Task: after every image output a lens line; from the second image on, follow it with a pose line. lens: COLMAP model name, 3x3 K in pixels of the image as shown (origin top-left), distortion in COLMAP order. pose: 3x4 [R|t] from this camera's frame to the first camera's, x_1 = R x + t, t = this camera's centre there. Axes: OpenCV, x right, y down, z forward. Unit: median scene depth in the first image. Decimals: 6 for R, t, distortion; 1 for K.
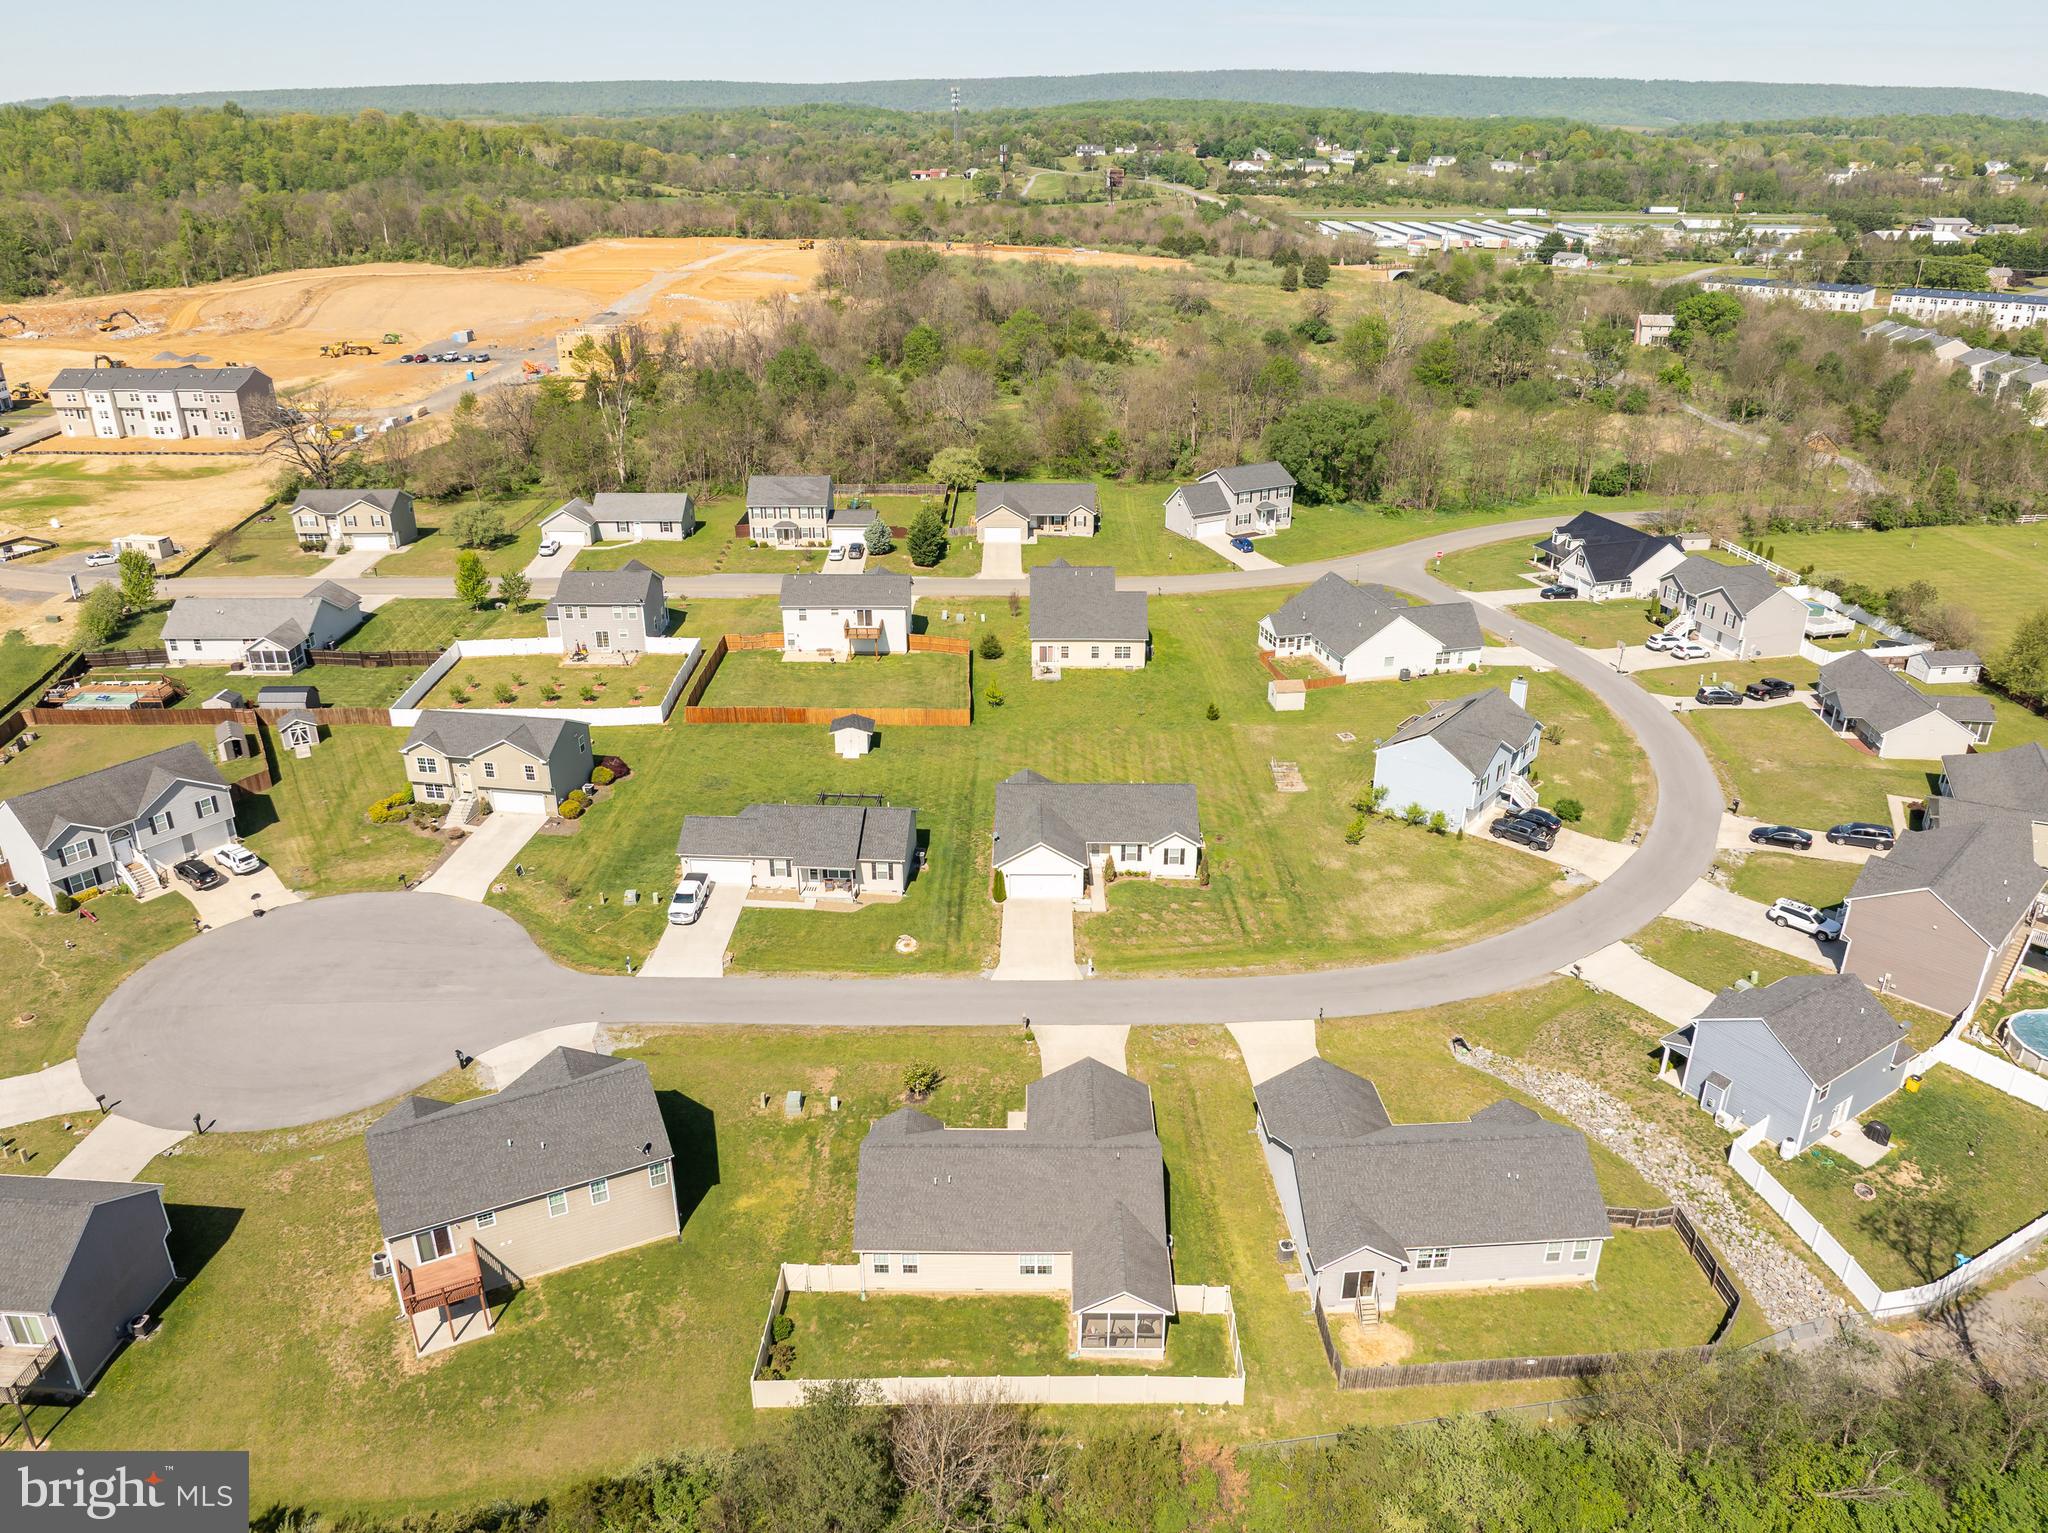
lens RADIAL K [[1479.4, 0, 1029.4], [0, 1479.4, 767.2], [0, 0, 1]] dist [-0.038046, 0.003519]
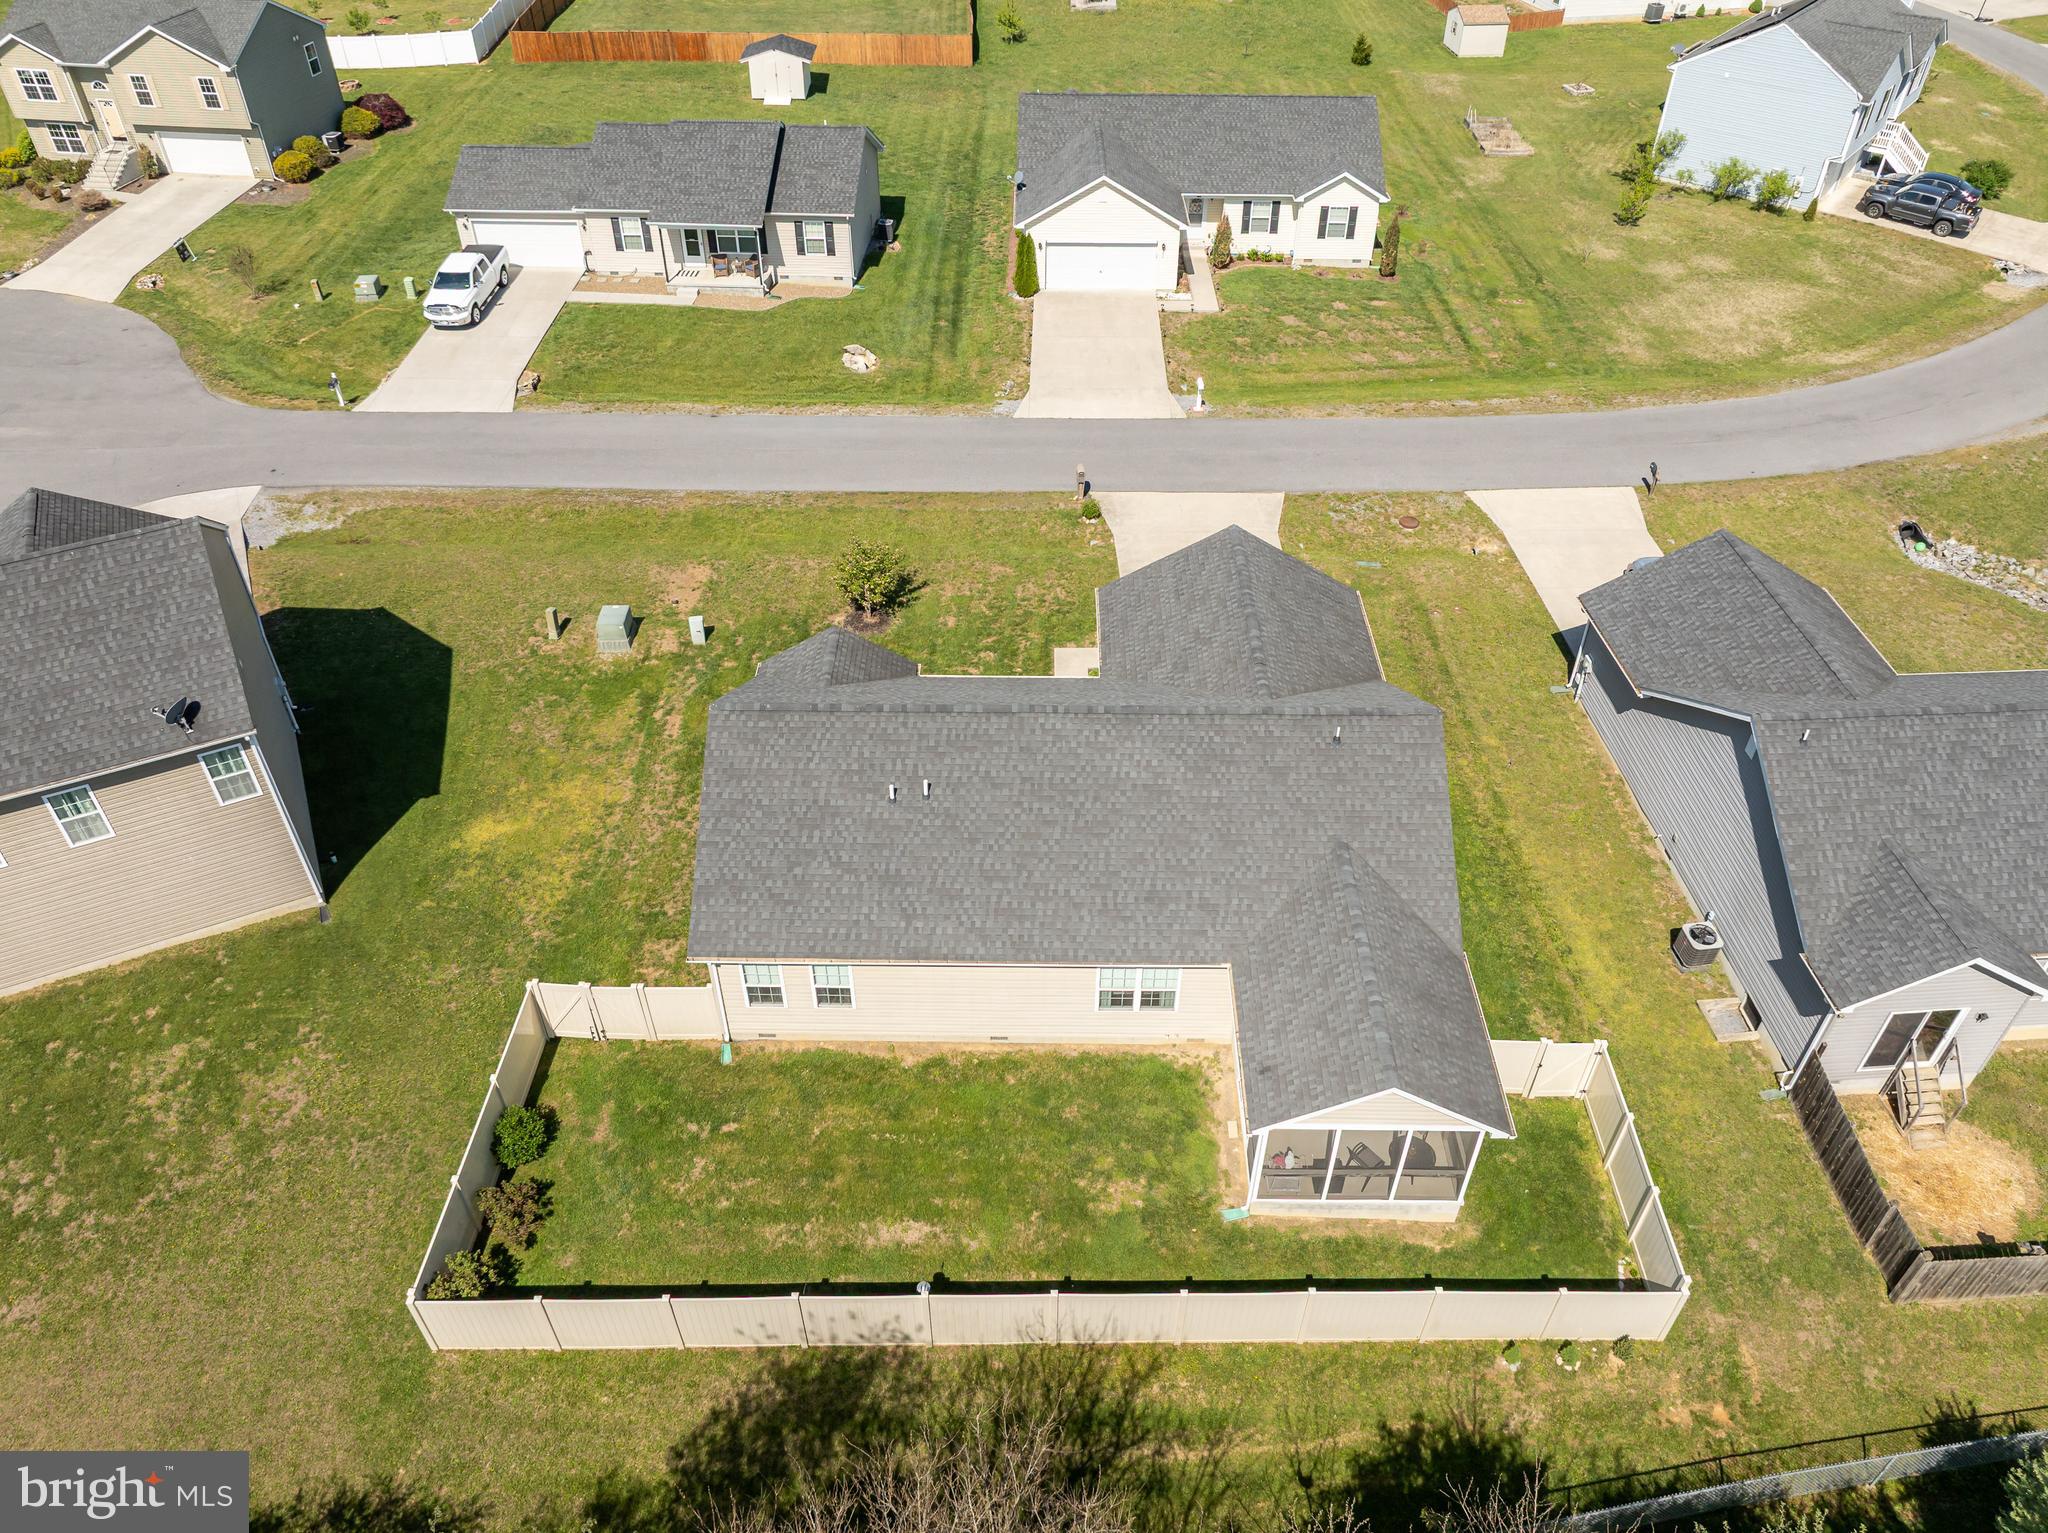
lens RADIAL K [[1479.4, 0, 1042.3], [0, 1479.4, 775.8], [0, 0, 1]] dist [-0.038046, 0.003519]
pose [[0.999980, 0.003972, 0.004980, -0.018410], [-0.005193, 0.961076, 0.276235, 0.124896], [-0.003689, -0.276255, 0.961077, 0.465196]]
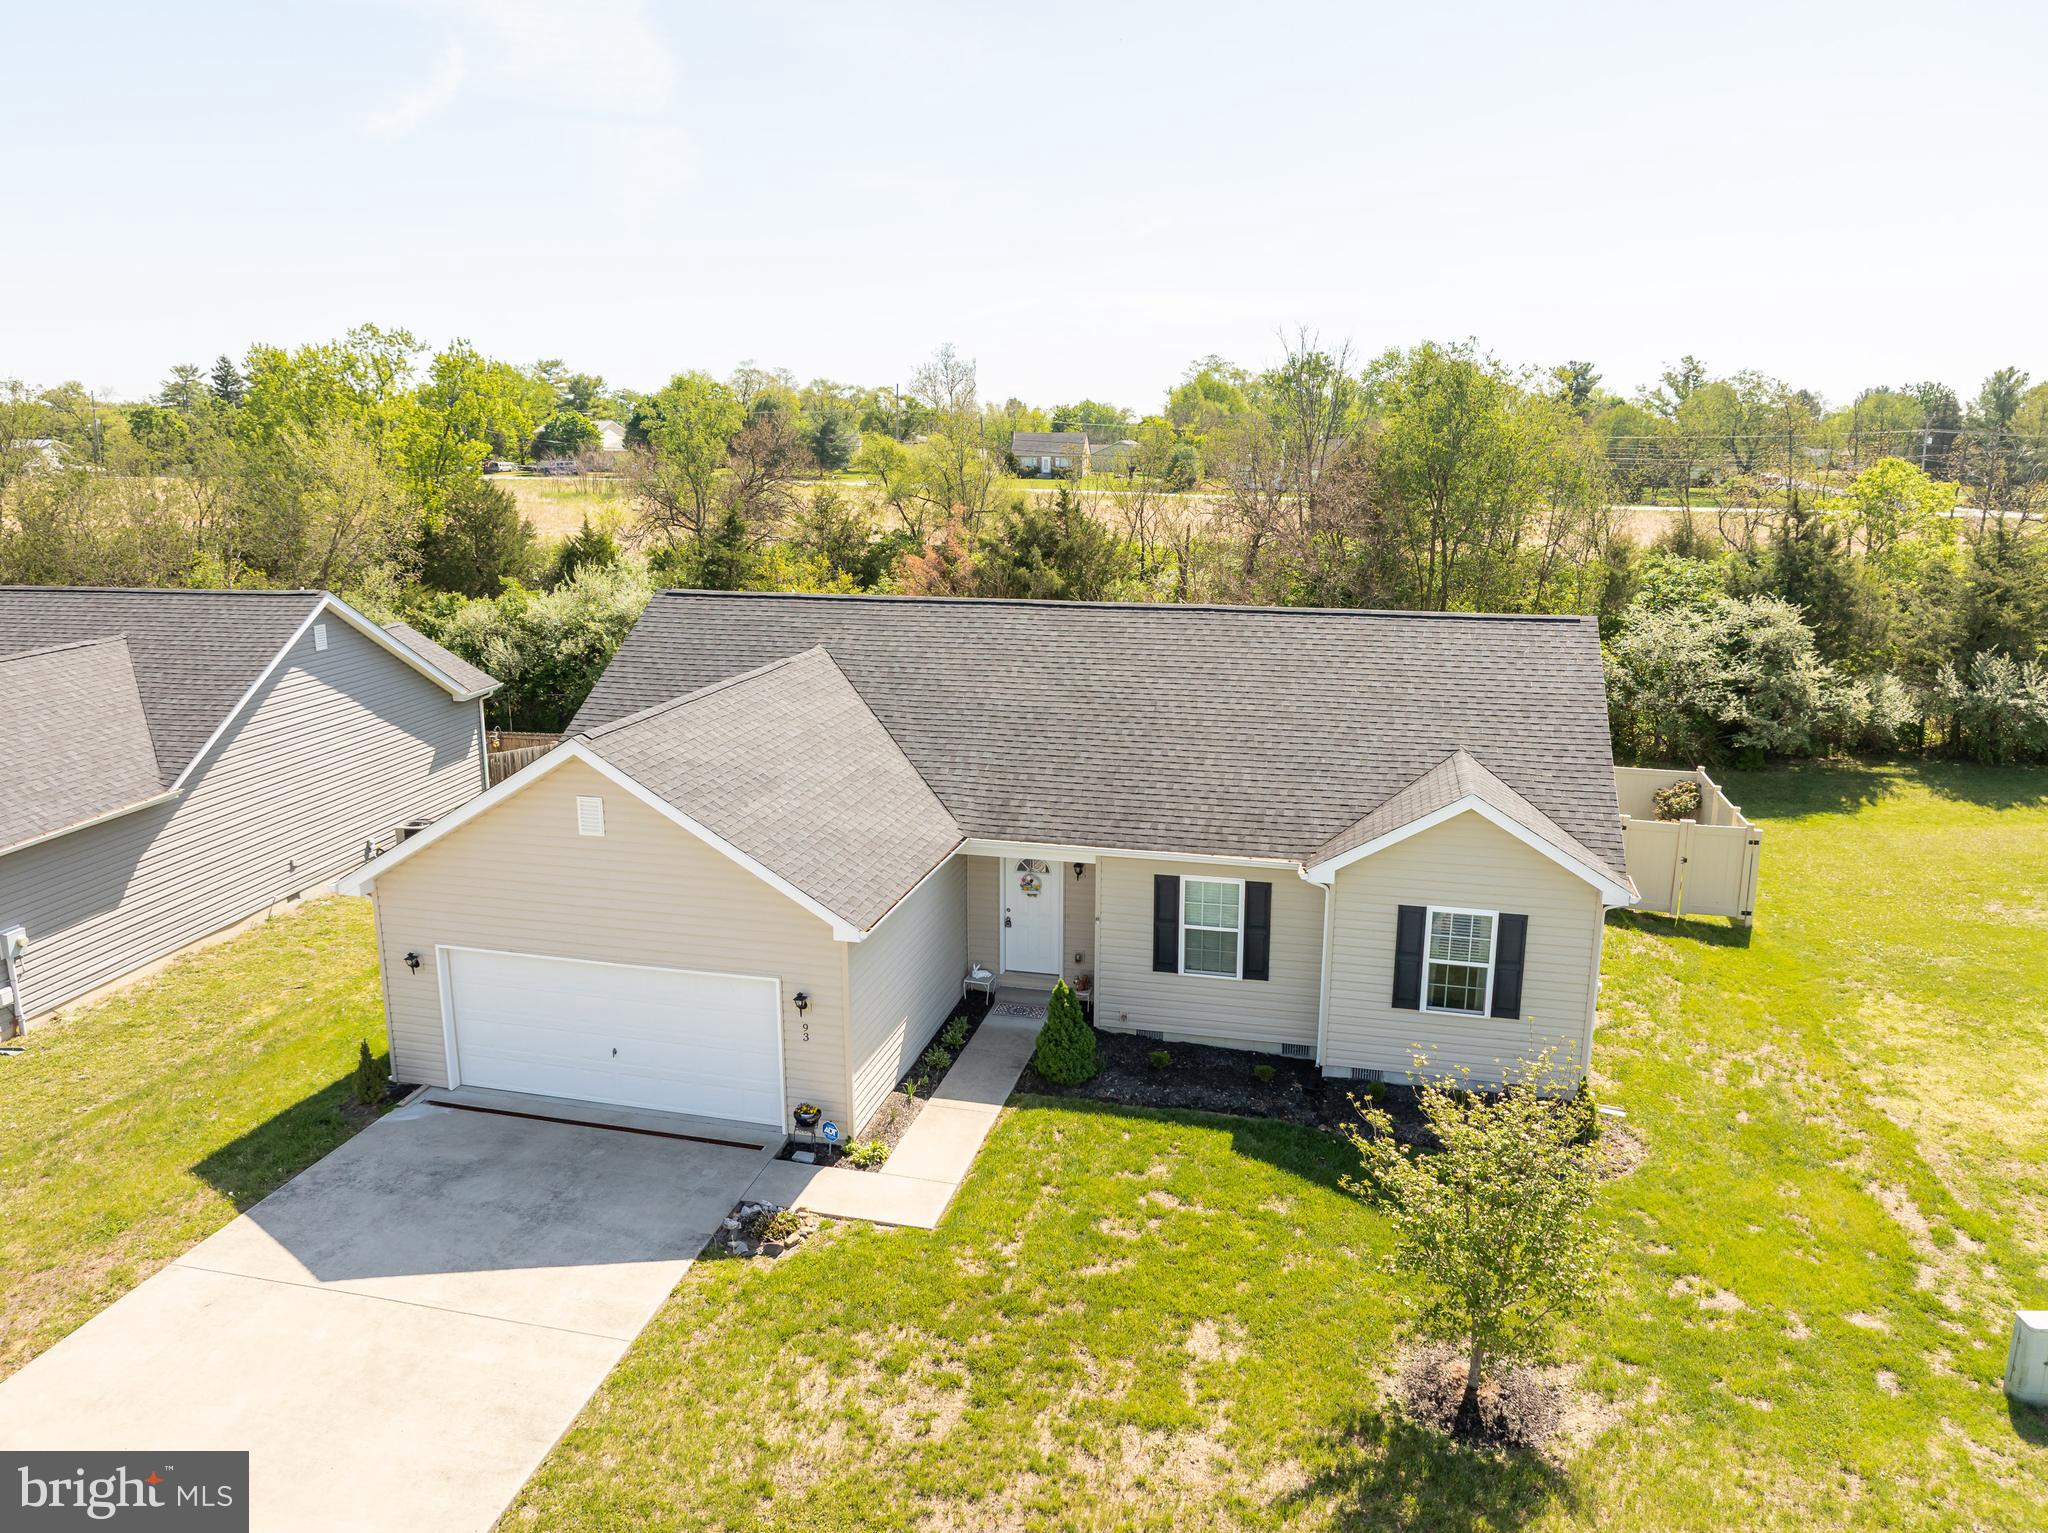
lens RADIAL K [[1479.4, 0, 1024.3], [0, 1479.4, 763.4], [0, 0, 1]] dist [-0.038046, 0.003519]
pose [[-0.972766, -0.045750, 0.227231, -0.056693], [0.098947, 0.804556, 0.585576, 0.074986], [-0.209610, 0.592112, -0.778117, 0.990323]]
